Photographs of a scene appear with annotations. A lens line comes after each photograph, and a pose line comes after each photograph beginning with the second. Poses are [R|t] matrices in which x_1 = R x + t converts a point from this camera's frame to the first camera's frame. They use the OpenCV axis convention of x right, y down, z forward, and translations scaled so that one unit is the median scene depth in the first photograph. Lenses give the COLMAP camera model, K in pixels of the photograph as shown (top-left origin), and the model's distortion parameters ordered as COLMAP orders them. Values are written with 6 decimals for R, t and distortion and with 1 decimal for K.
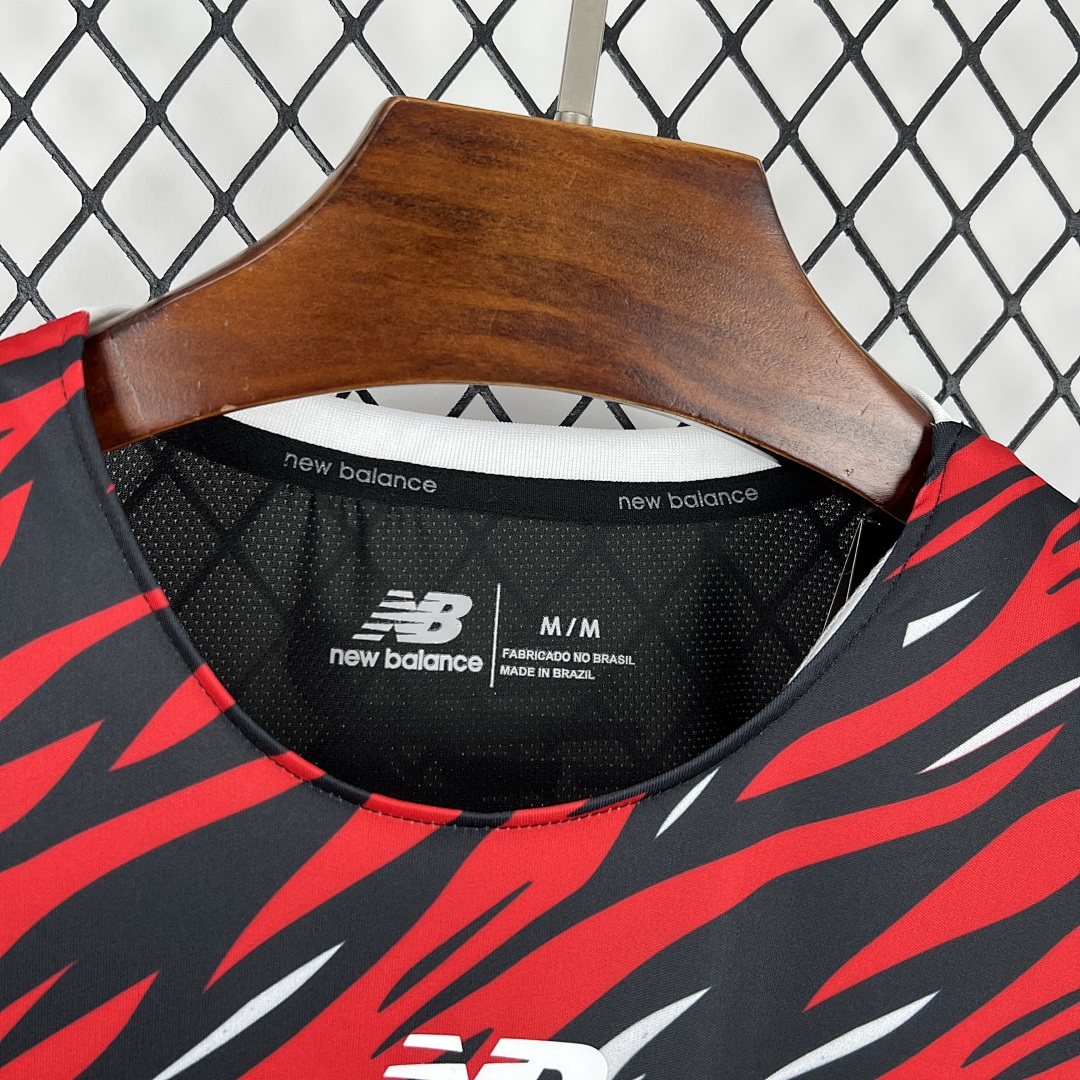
lens RADIAL K [[1146.9, 0, 535.4], [0, 1146.9, 546.1], [0, 0, 1]] dist [0.058314, 0.000000]
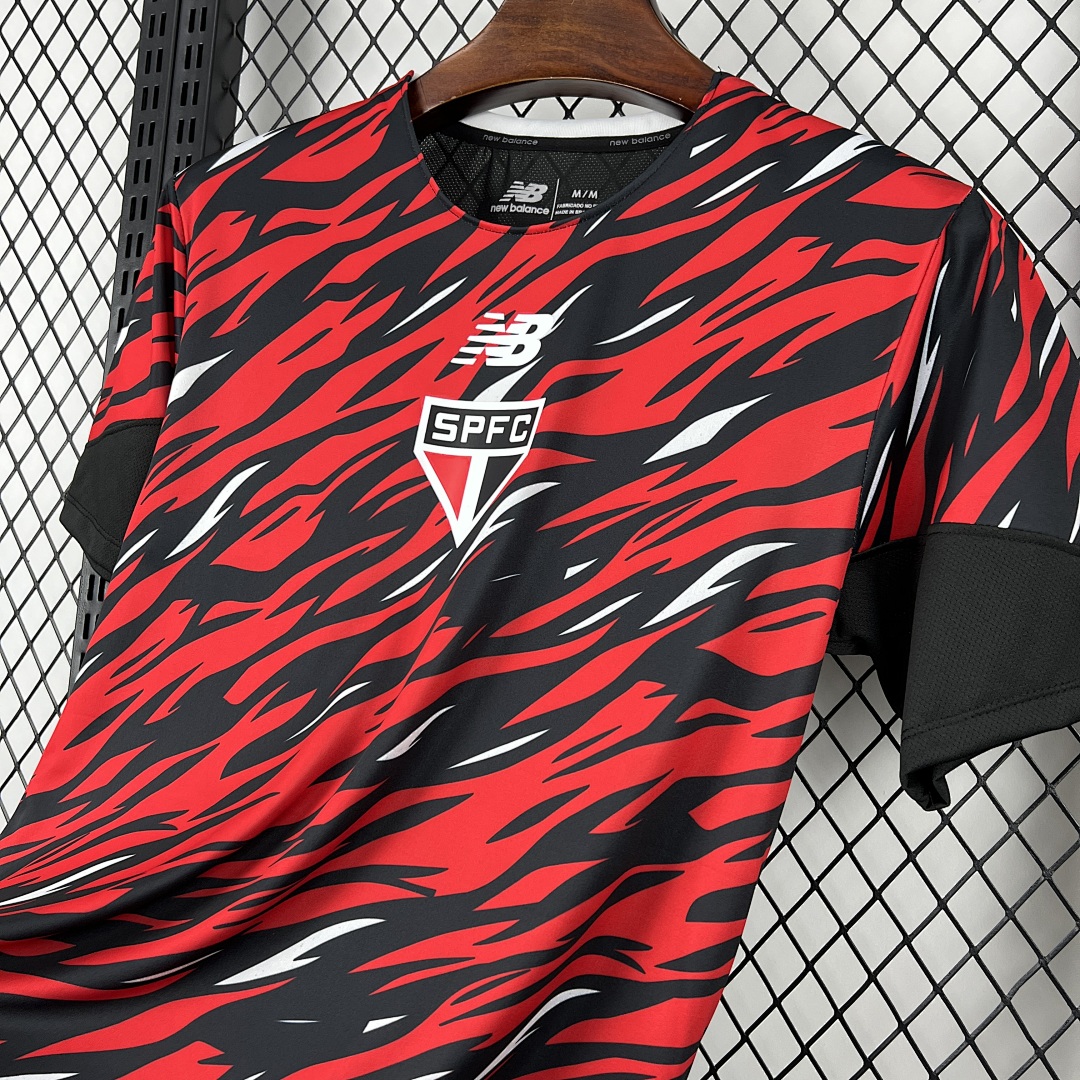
lens RADIAL K [[1146.9, 0, 540.5], [0, 1146.9, 534.5], [0, 0, 1]] dist [0.058314, 0.000000]
pose [[0.889189, 0.011192, -0.457403, 1.074781], [-0.120802, 0.969970, -0.211104, 1.301355], [0.441305, 0.242967, 0.863839, -0.951241]]
